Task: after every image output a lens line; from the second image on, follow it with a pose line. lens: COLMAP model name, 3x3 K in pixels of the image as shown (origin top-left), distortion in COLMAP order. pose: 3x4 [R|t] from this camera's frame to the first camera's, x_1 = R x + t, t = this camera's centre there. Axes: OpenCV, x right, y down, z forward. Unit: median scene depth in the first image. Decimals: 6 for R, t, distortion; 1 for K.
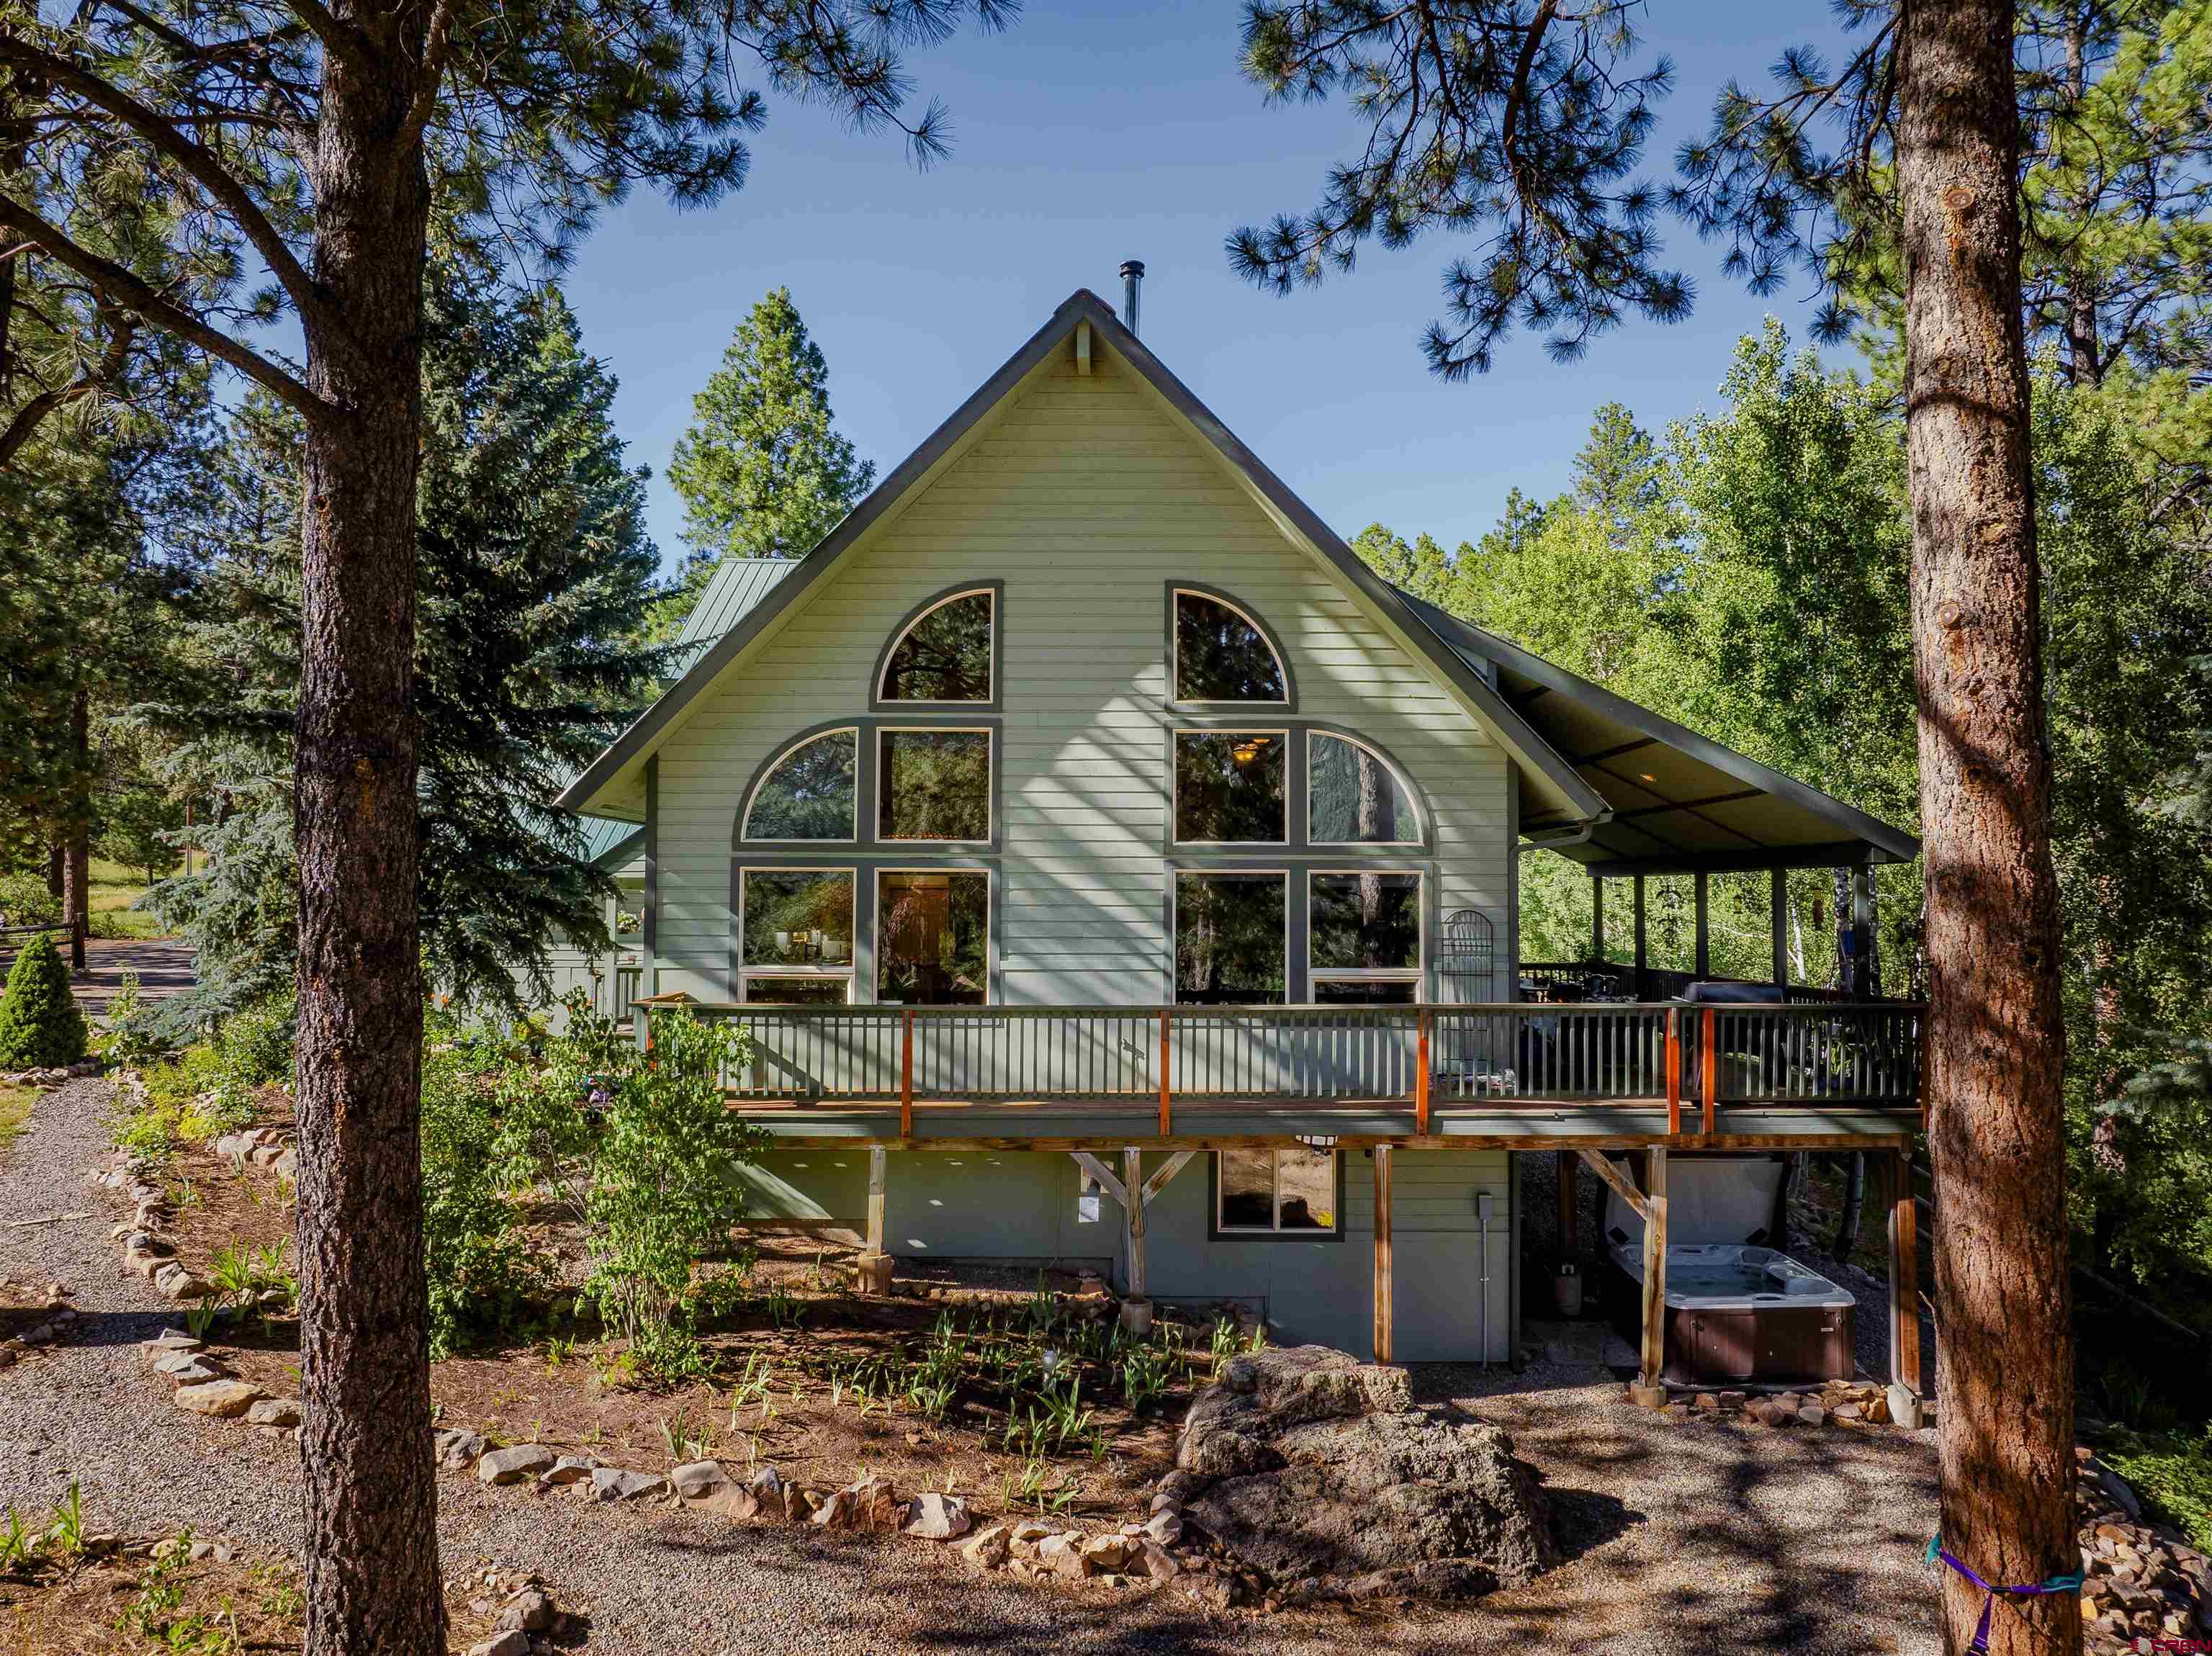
lens RADIAL K [[1547.3, 0, 1106.0], [0, 1547.3, 828.0], [0, 0, 1]] dist [-0.002267, -0.000038]
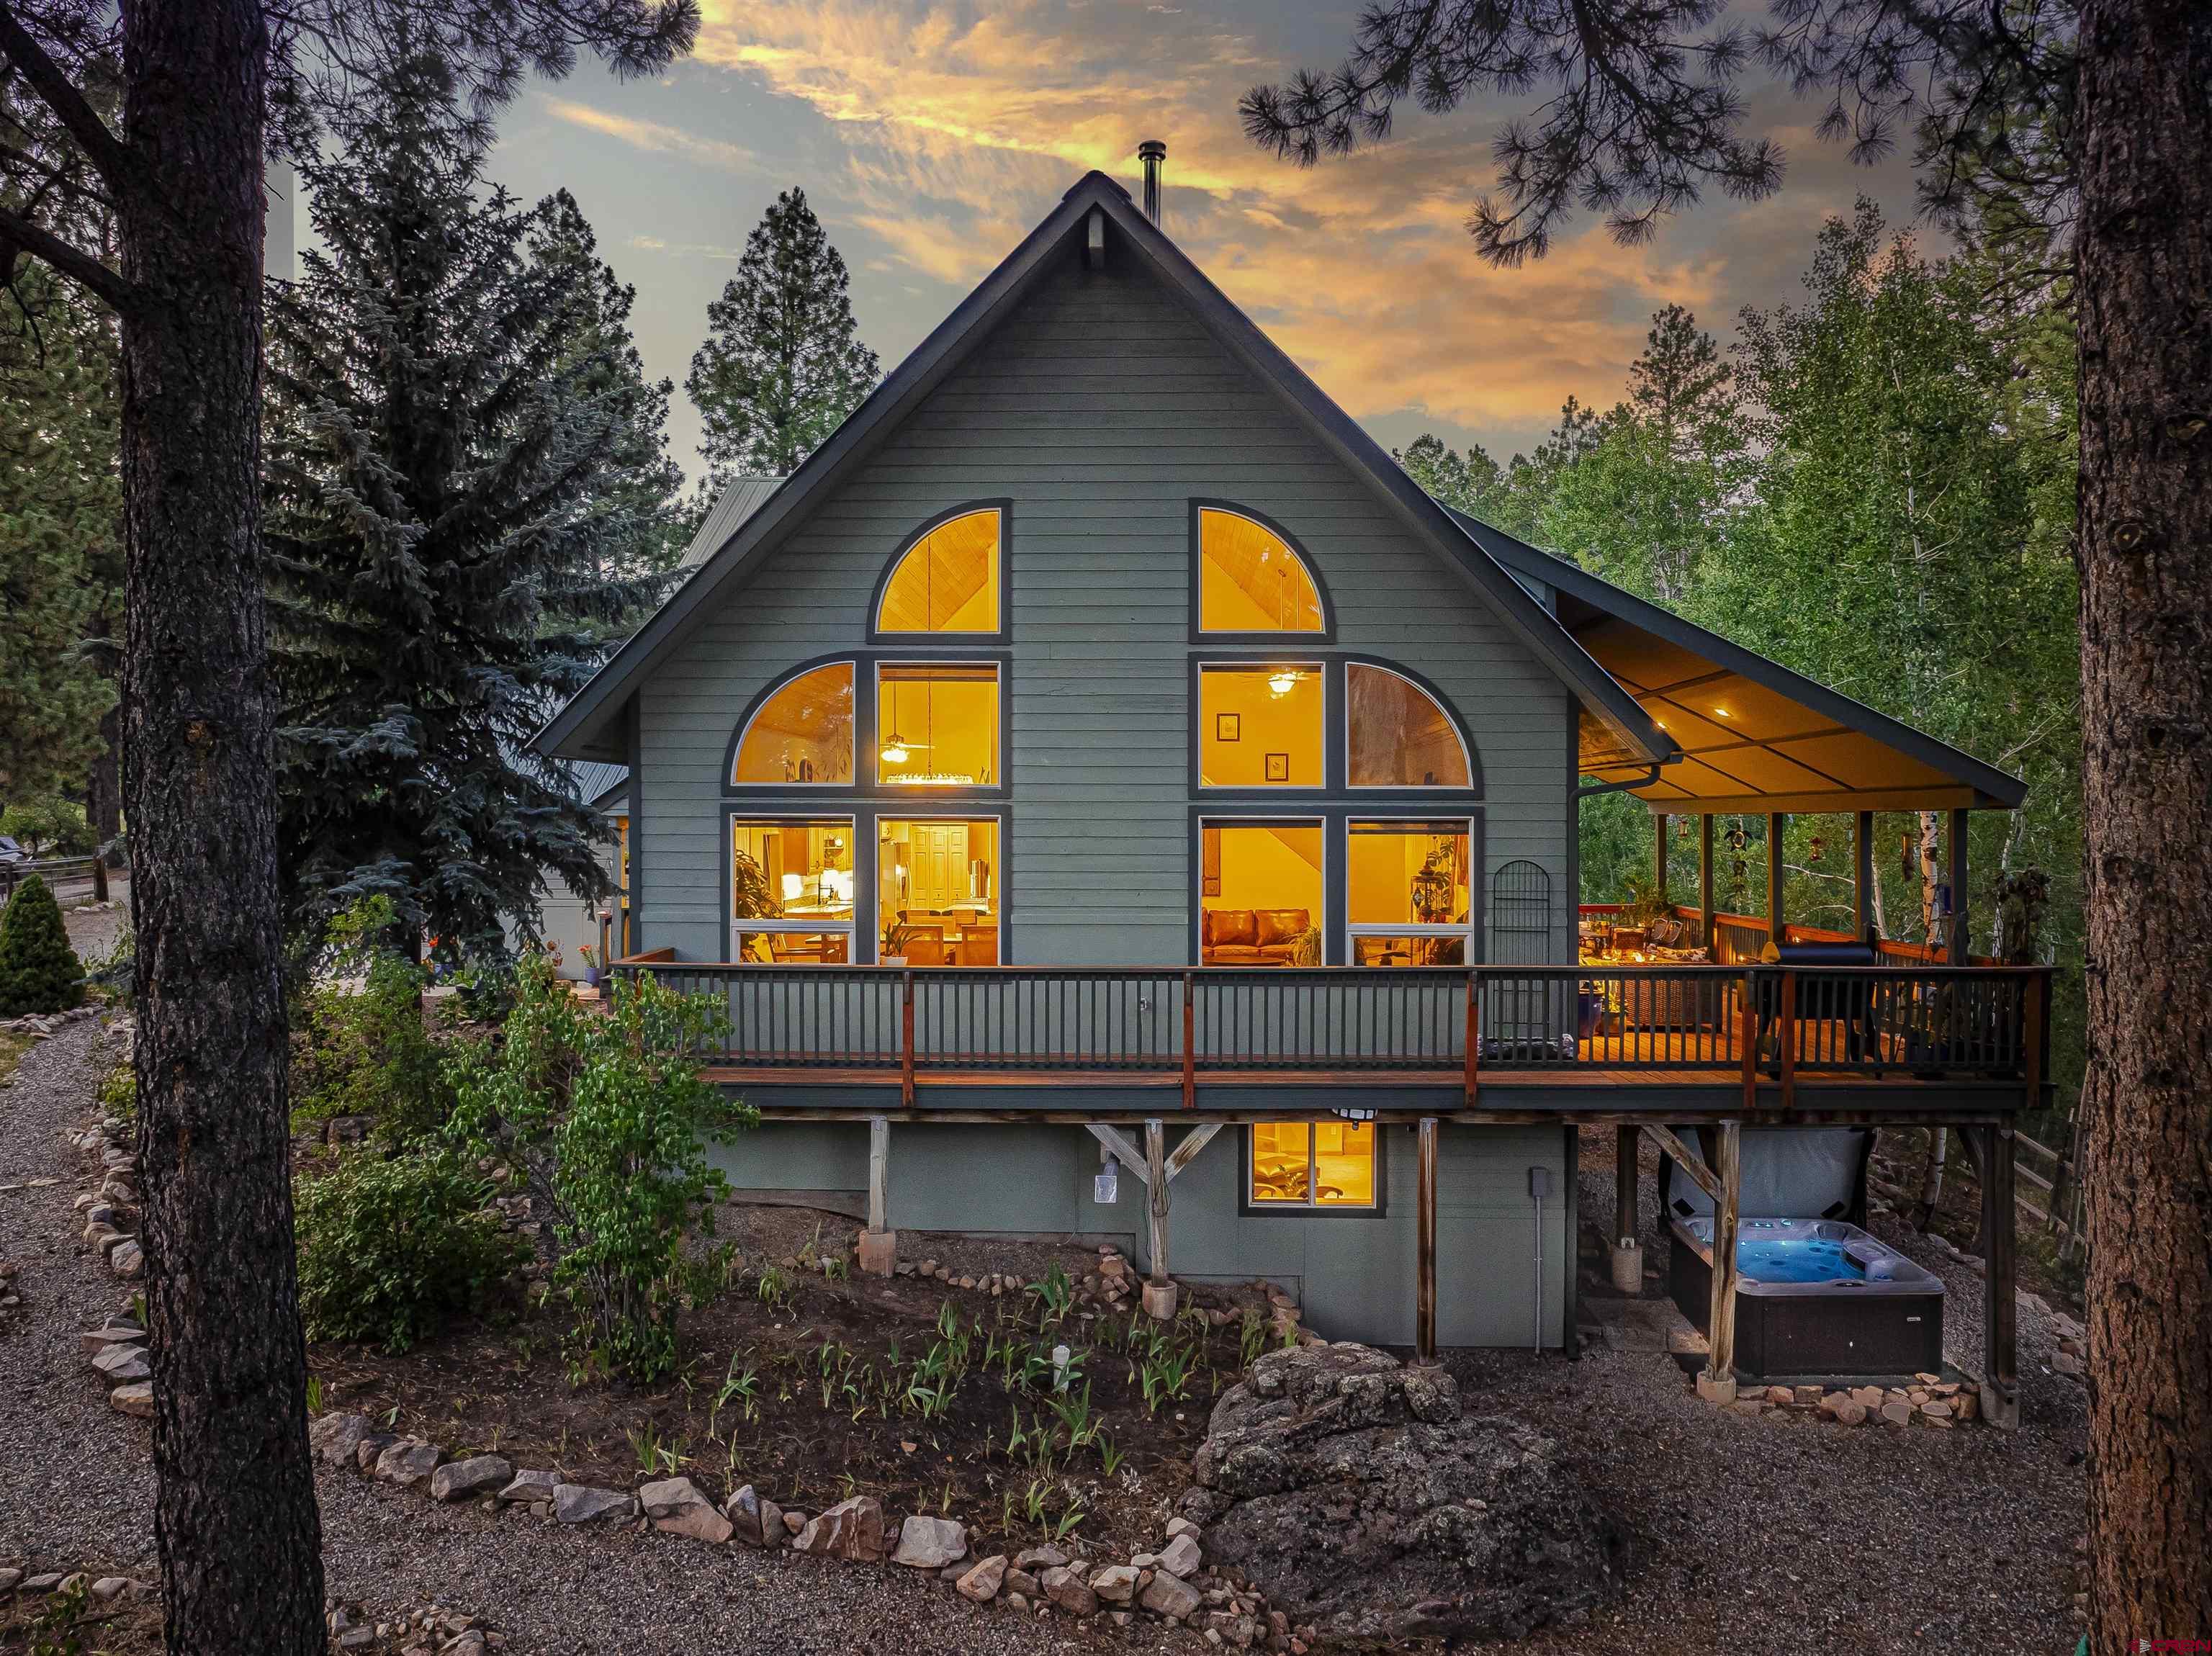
lens RADIAL K [[1546.0, 0, 1145.4], [0, 1546.0, 792.7], [0, 0, 1]] dist [-0.001253, -0.001251]
pose [[0.999945, -0.004491, -0.009524, 0.025492], [0.004785, 0.999503, 0.031146, -0.018960], [0.009380, -0.031190, 0.999469, 0.105615]]
